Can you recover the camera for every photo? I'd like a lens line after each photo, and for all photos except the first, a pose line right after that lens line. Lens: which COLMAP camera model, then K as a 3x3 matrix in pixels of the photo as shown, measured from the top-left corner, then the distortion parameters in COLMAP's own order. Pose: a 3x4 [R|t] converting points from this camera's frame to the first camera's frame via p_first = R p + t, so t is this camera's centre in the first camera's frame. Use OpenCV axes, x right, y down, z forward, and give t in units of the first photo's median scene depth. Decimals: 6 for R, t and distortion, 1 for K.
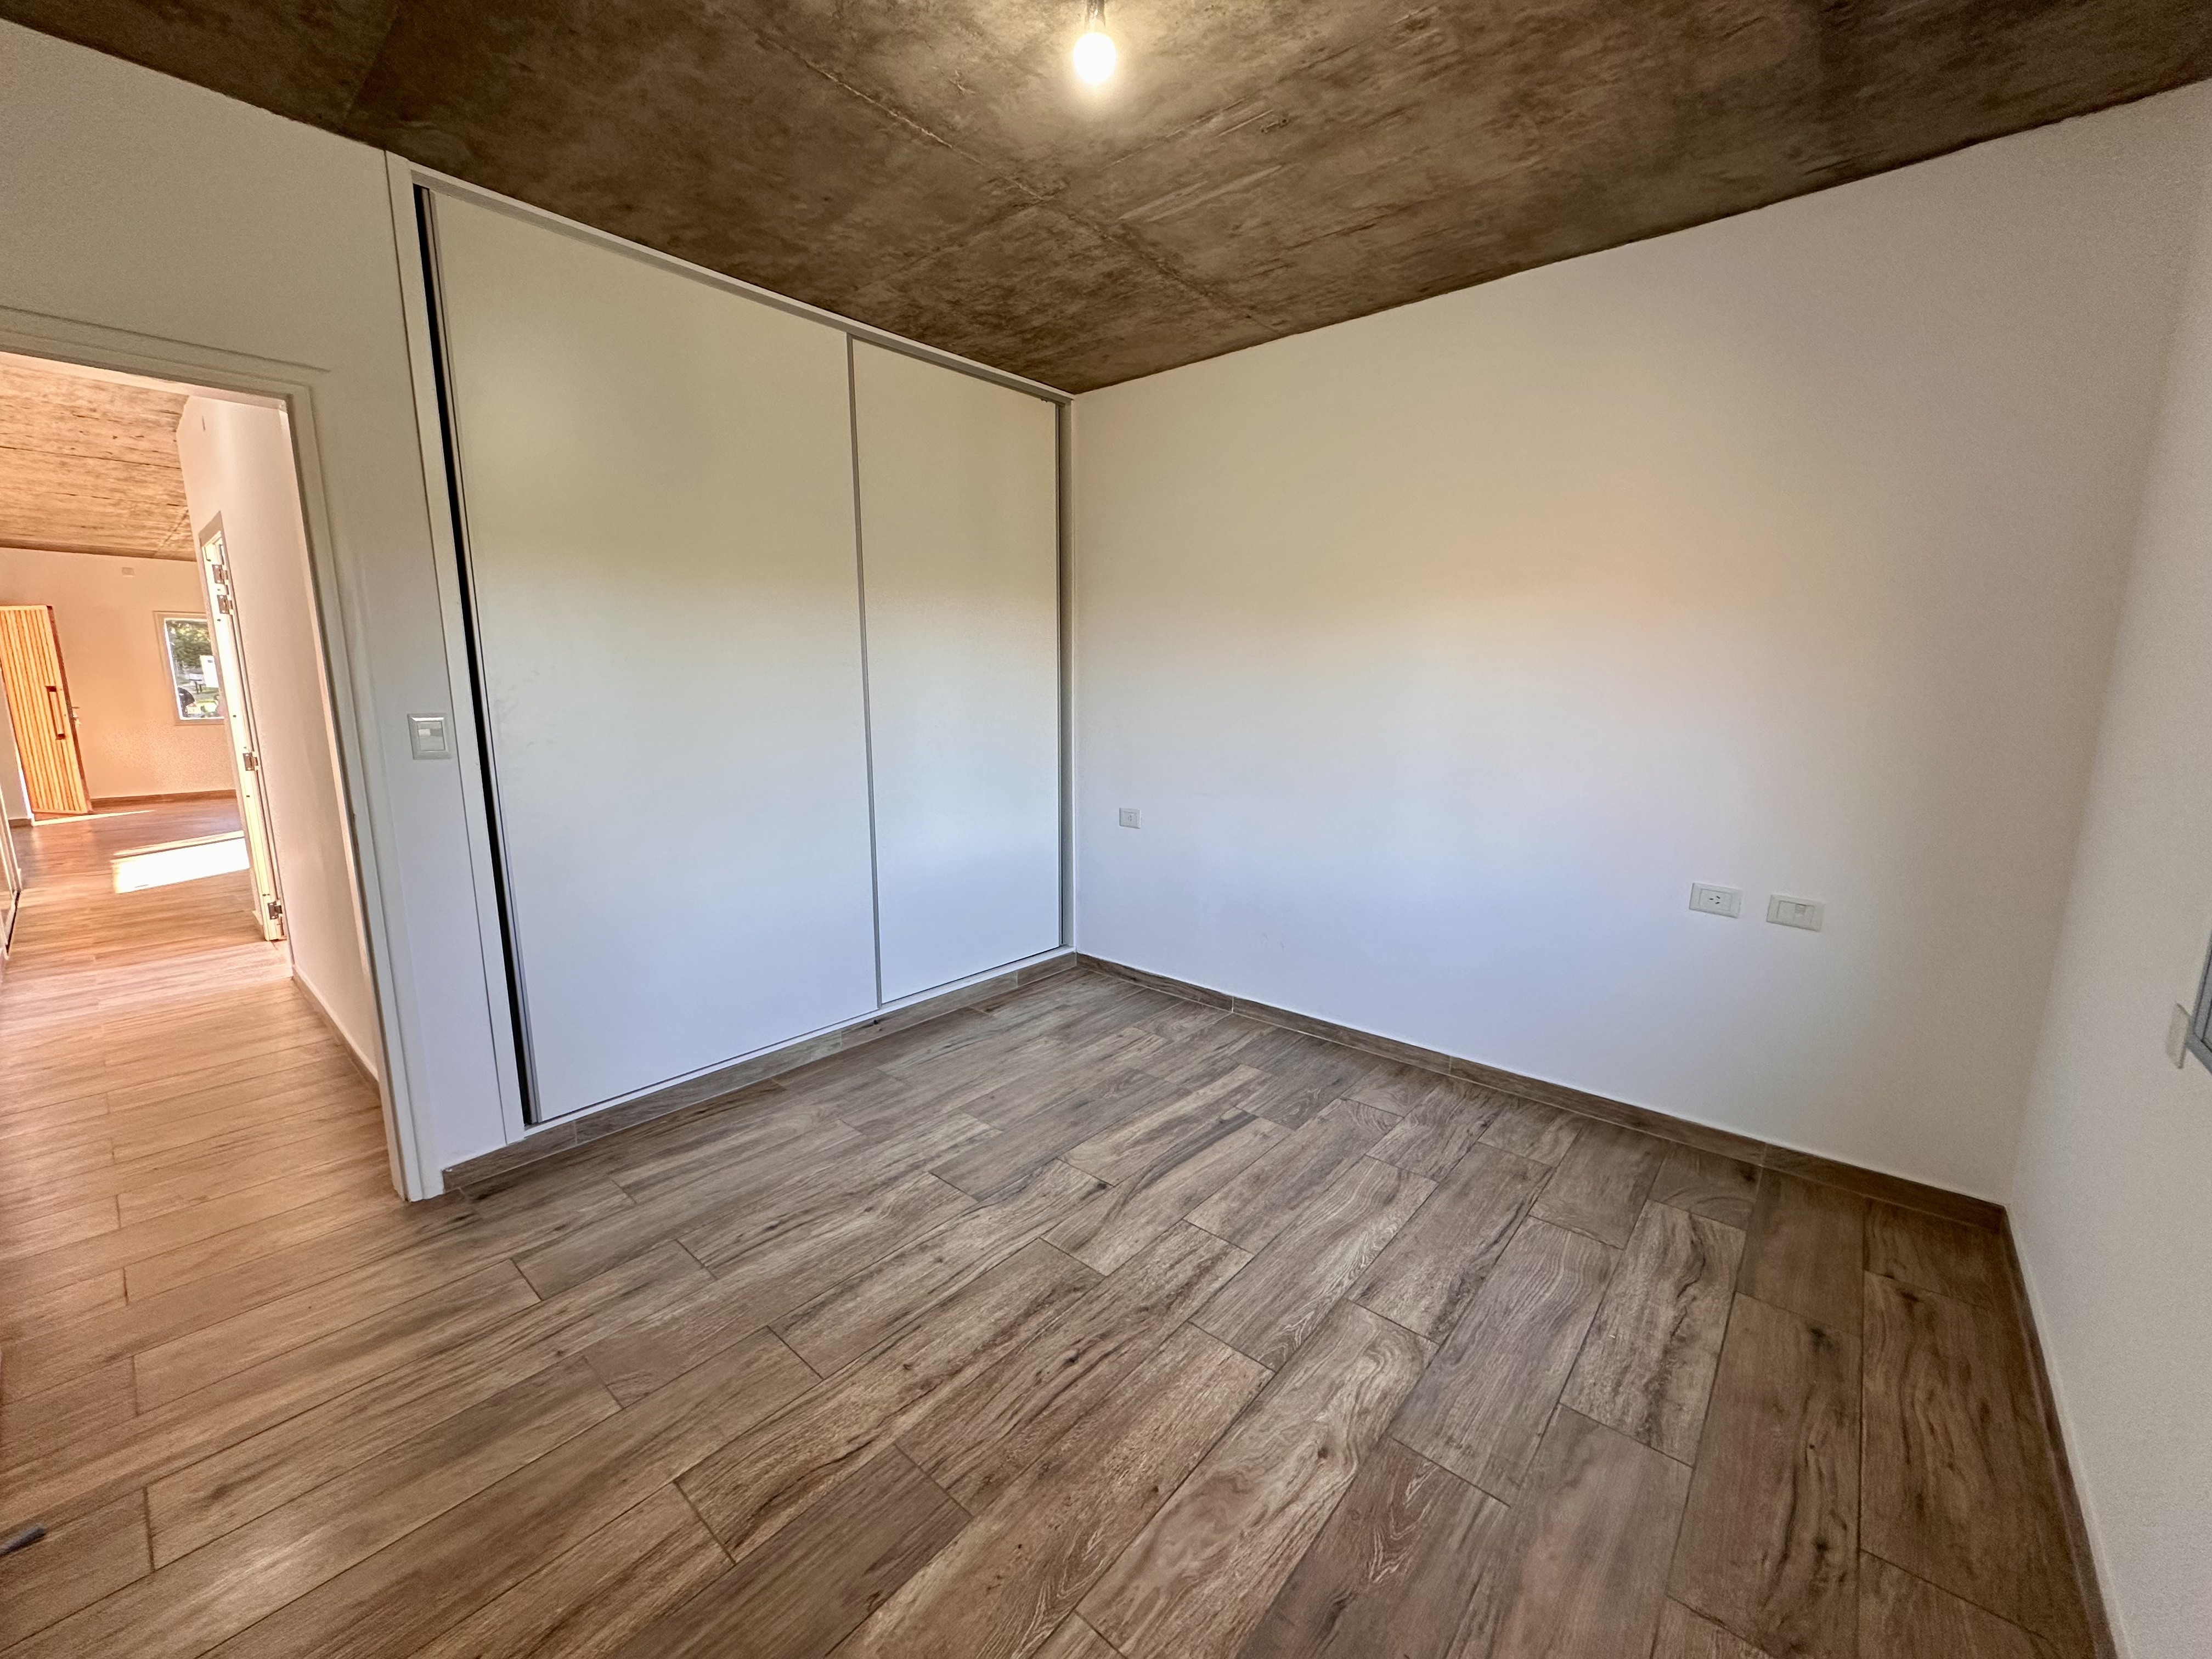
lens RADIAL K [[877.8, 0, 1106.8], [0, 877.8, 828.6], [0, 0, 1]] dist [-0.001819, 0.000247]
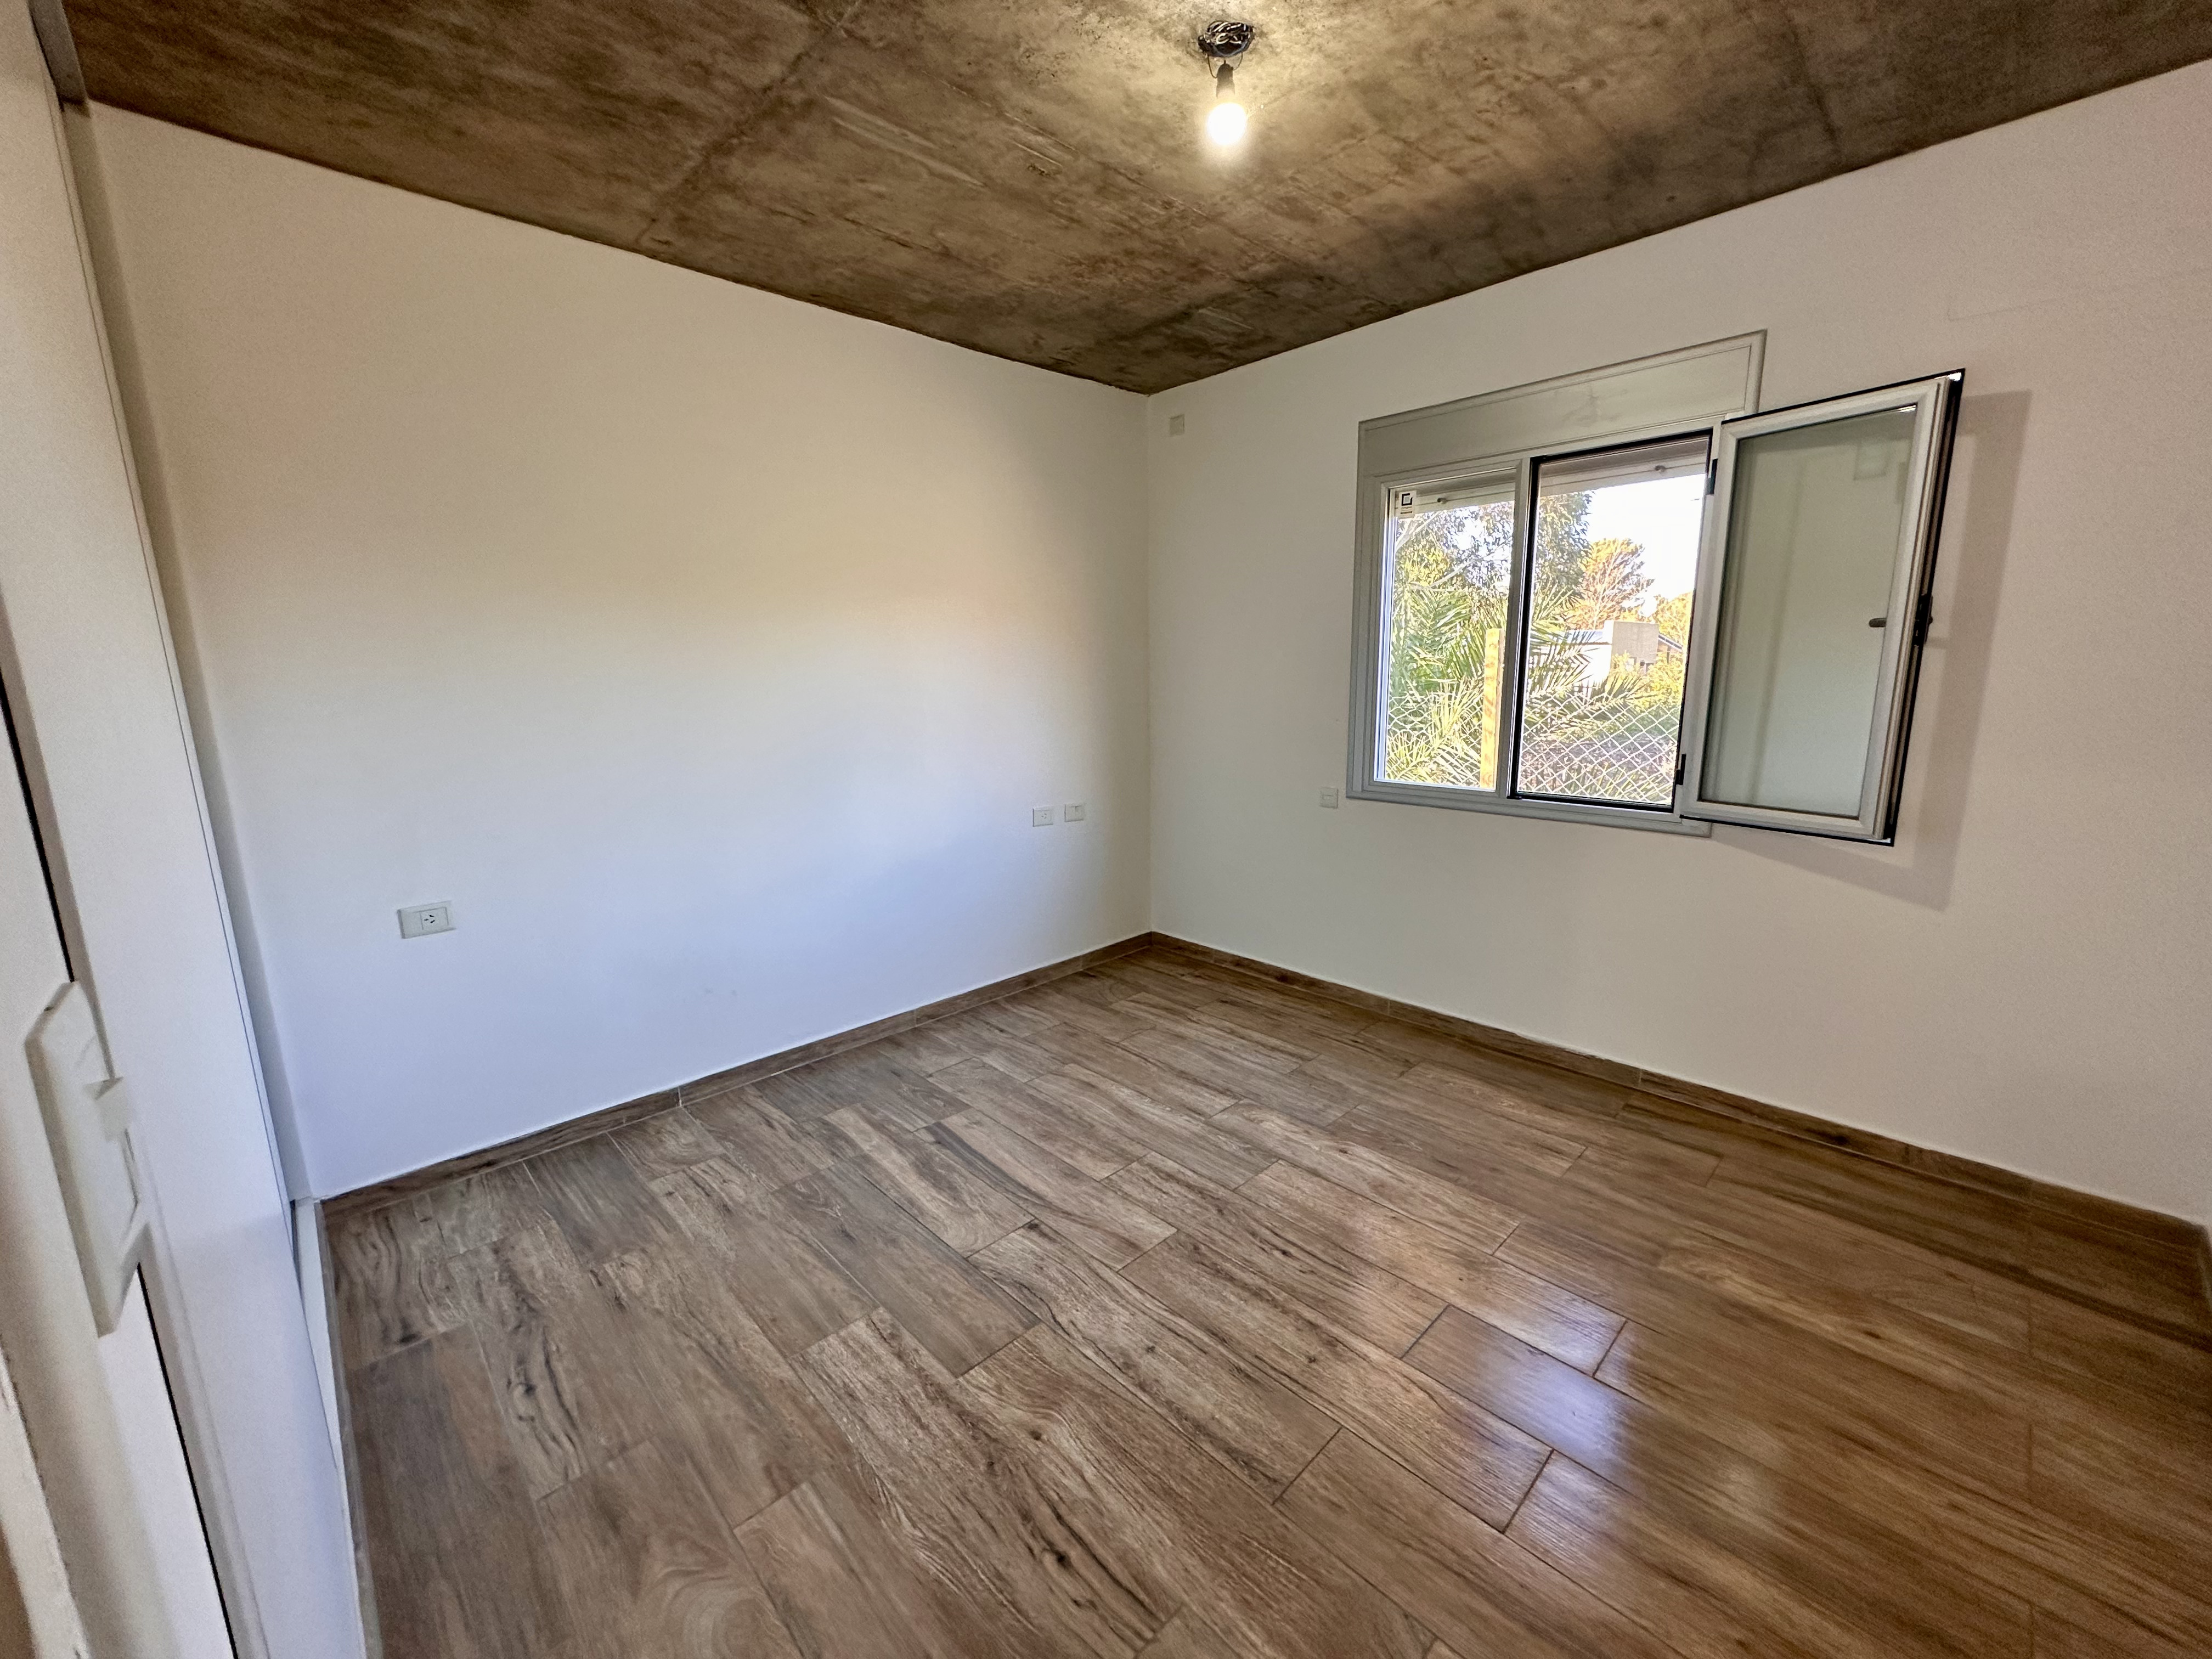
lens RADIAL K [[877.8, 0, 1106.8], [0, 877.8, 828.6], [0, 0, 1]] dist [-0.001819, 0.000247]
pose [[0.093056, -0.189154, 0.977528, -0.847873], [0.187491, 0.967553, 0.169376, -0.145393], [-0.977849, 0.167516, 0.125502, 0.758684]]
